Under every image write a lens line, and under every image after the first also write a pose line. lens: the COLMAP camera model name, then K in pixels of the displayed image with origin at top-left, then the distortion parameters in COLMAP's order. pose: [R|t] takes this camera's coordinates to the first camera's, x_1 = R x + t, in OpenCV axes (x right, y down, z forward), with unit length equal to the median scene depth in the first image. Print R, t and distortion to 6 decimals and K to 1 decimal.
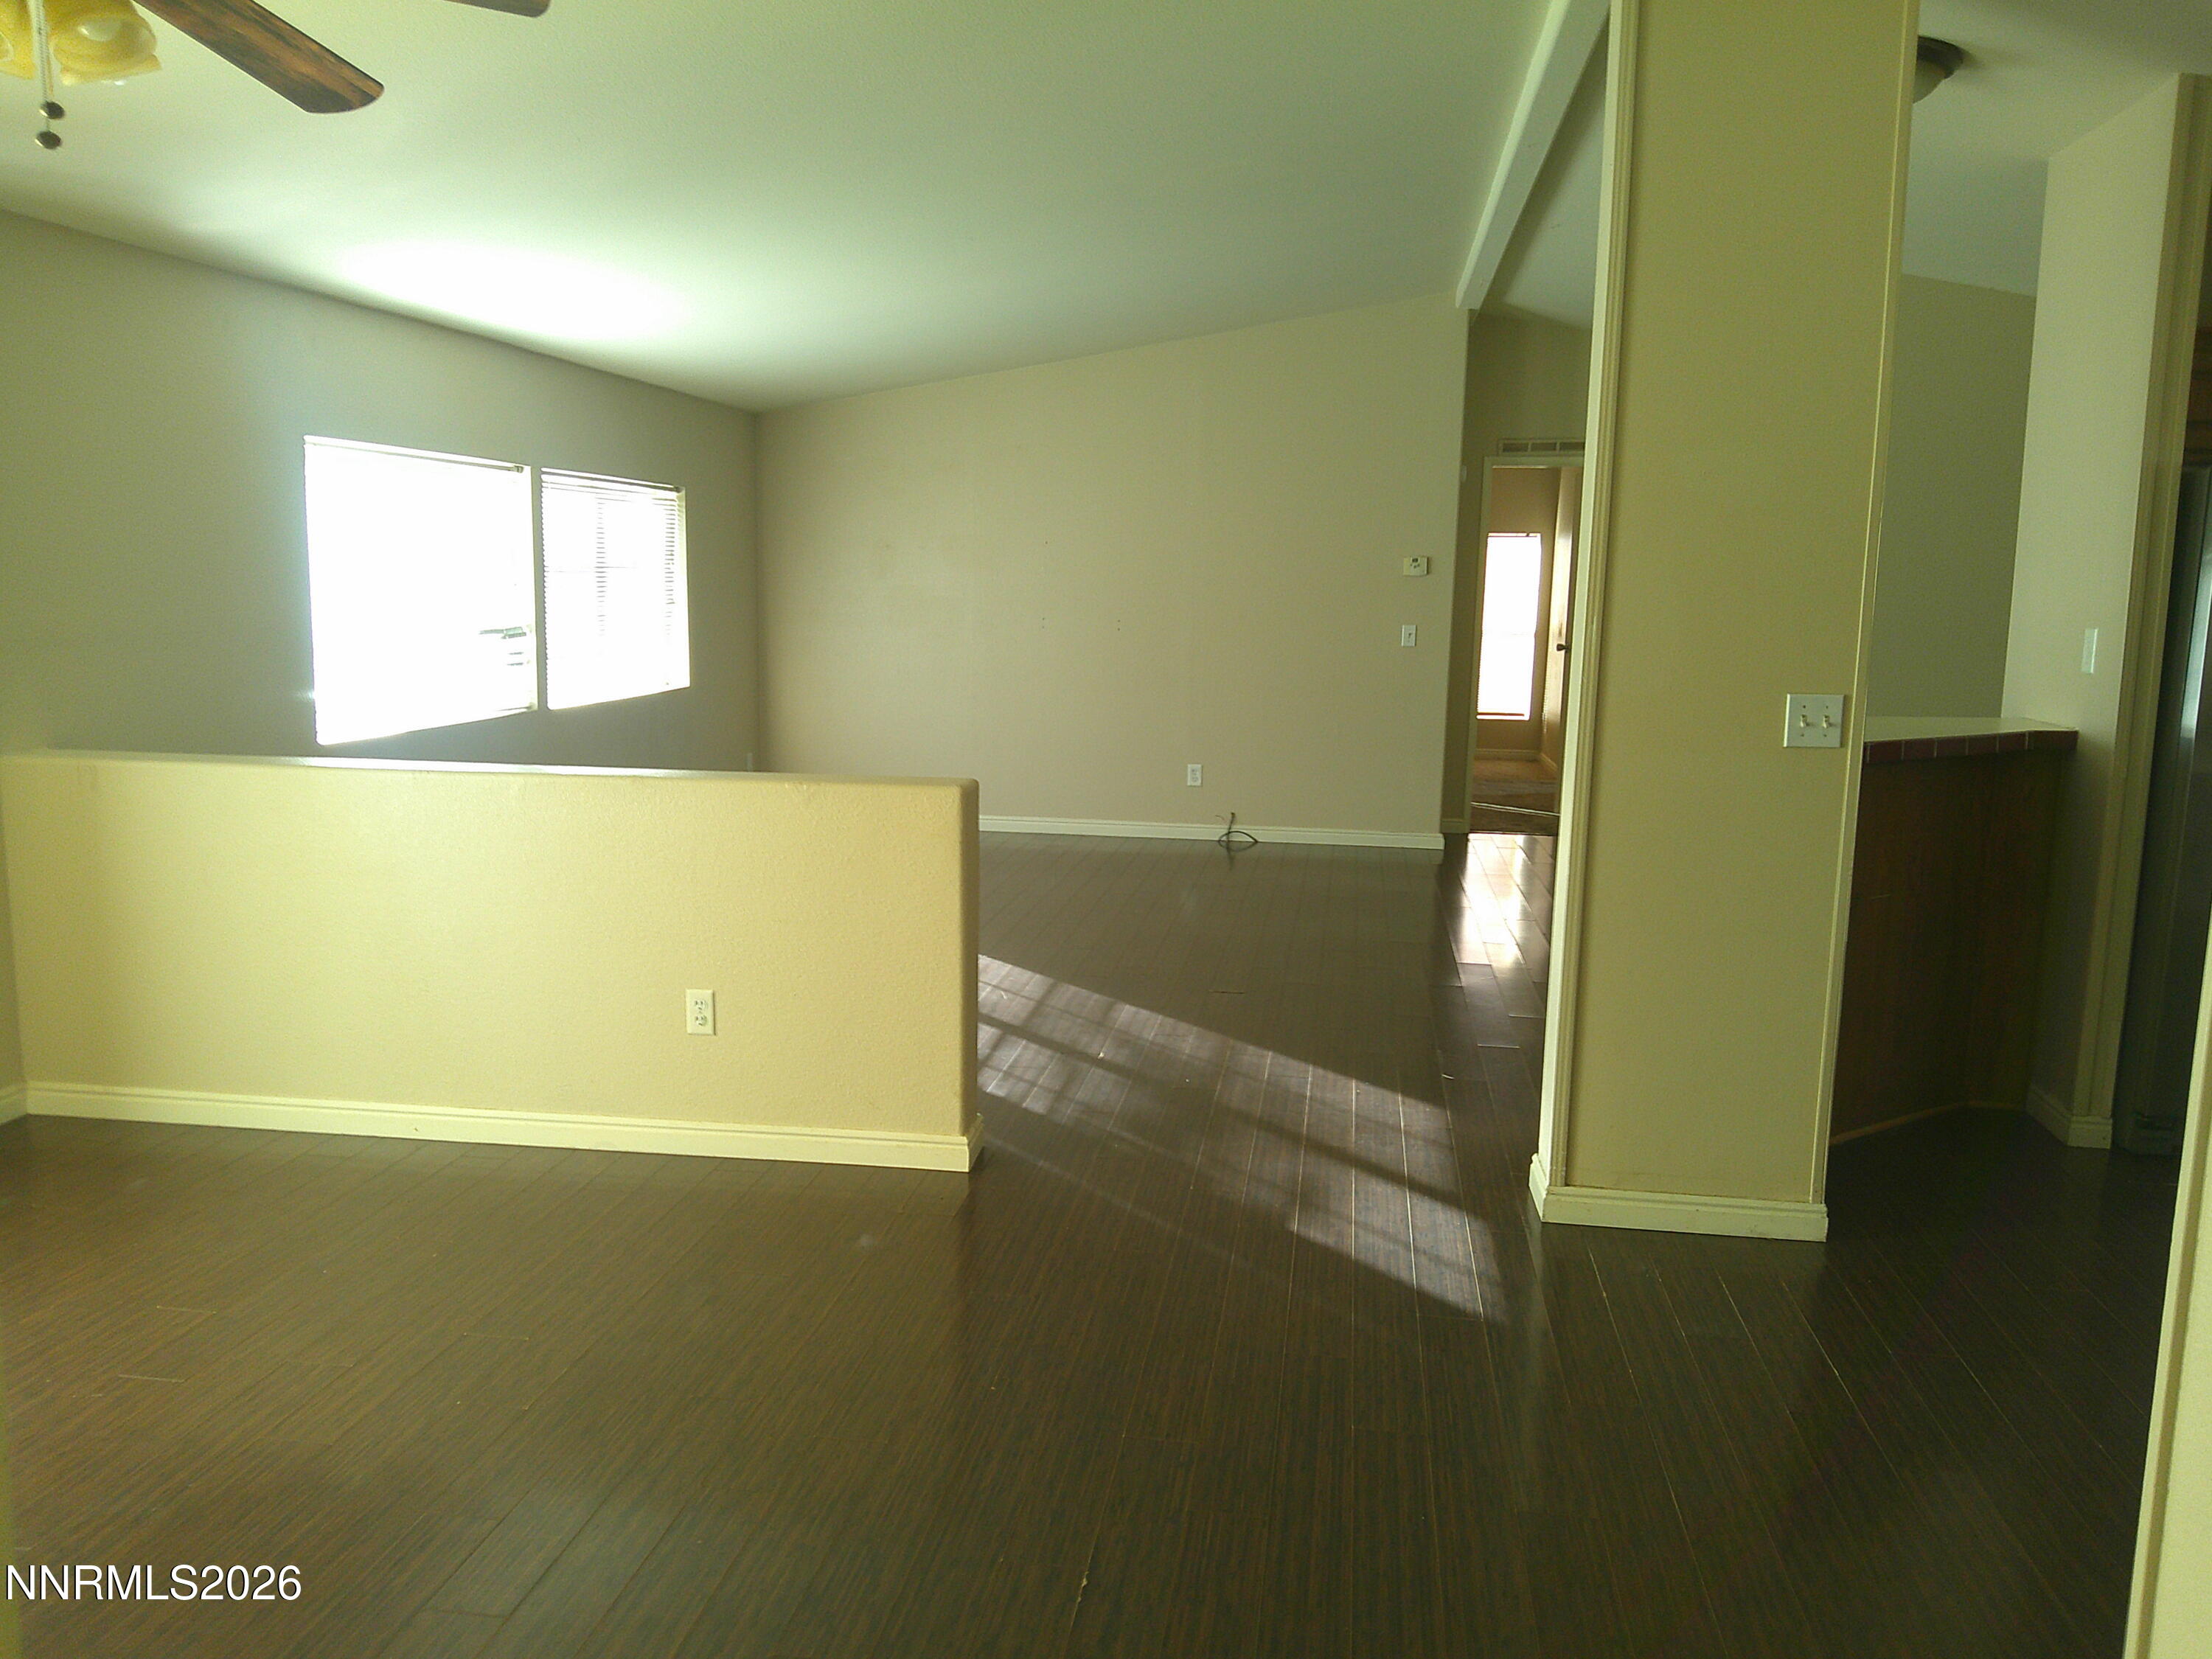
lens RADIAL K [[1764.7, 0, 1099.9], [0, 1764.7, 838.5], [0, 0, 1]] dist [0.034285, -0.036589]
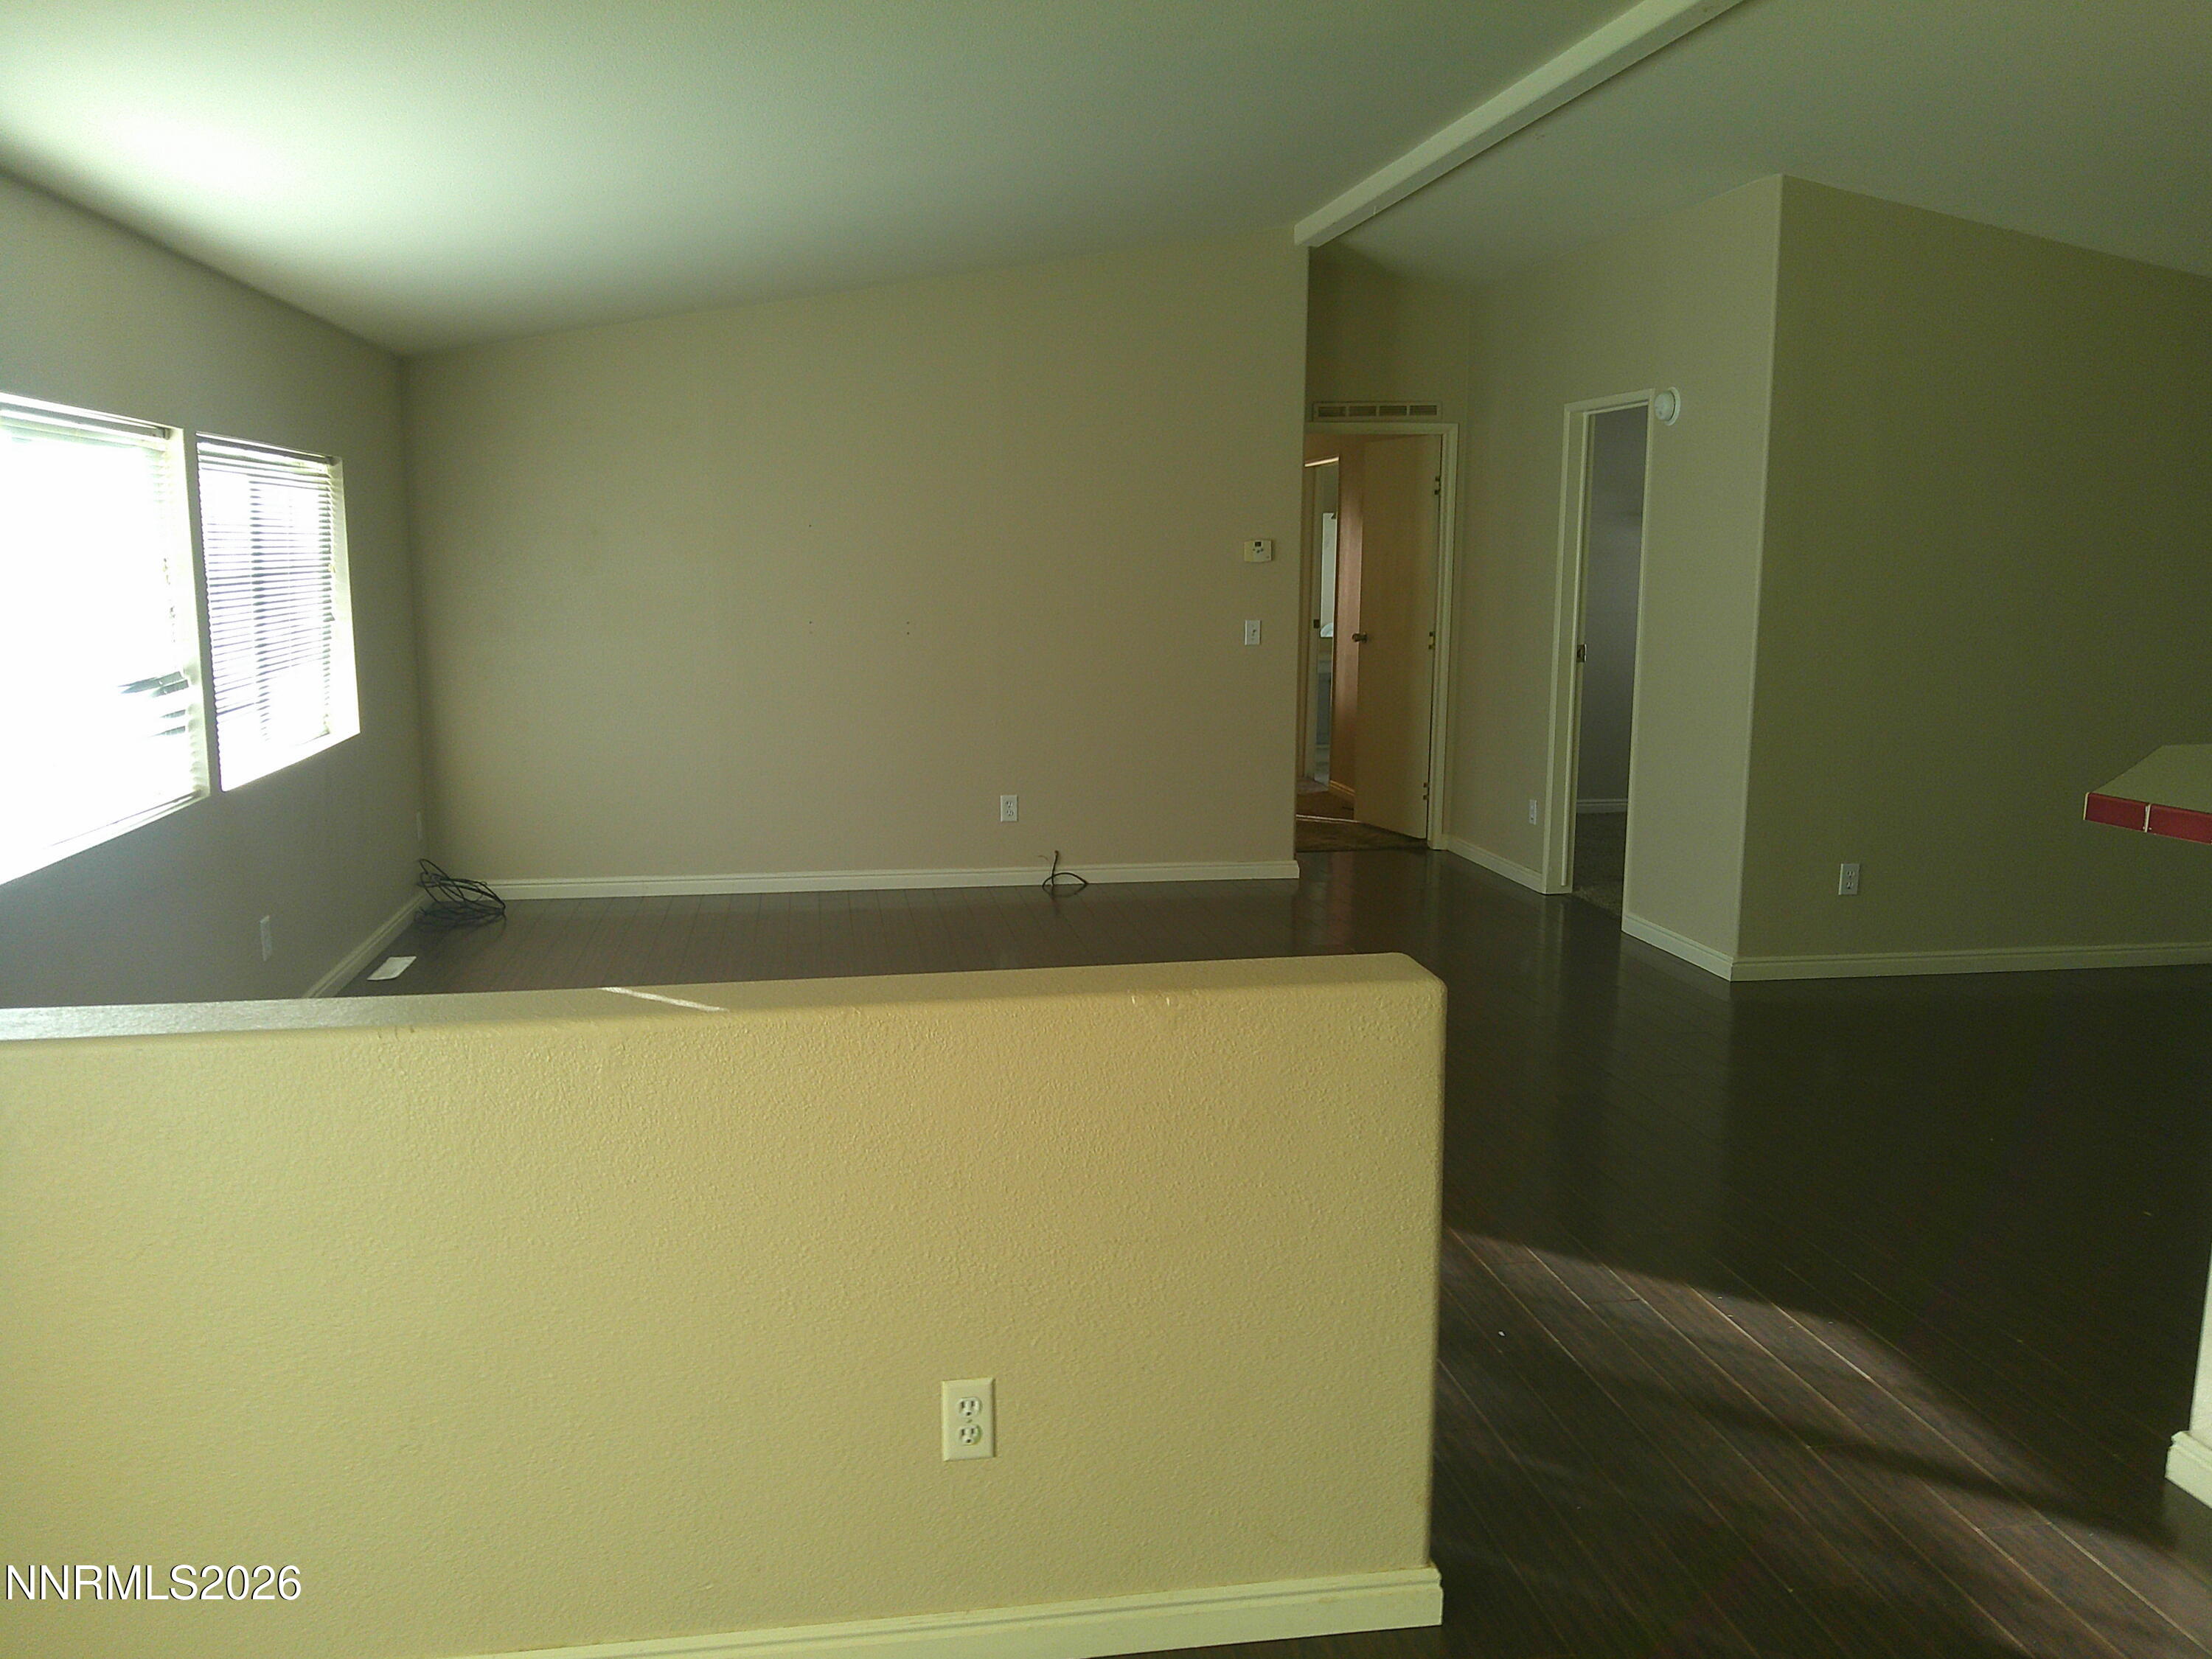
lens RADIAL K [[1764.7, 0, 1105.9], [0, 1764.7, 825.9], [0, 0, 1]] dist [0.034285, -0.036589]
pose [[0.954884, -0.063148, 0.290187, -0.192760], [0.060630, 0.998004, 0.017669, -0.053442], [-0.290724, 0.000722, 0.956807, 0.268788]]
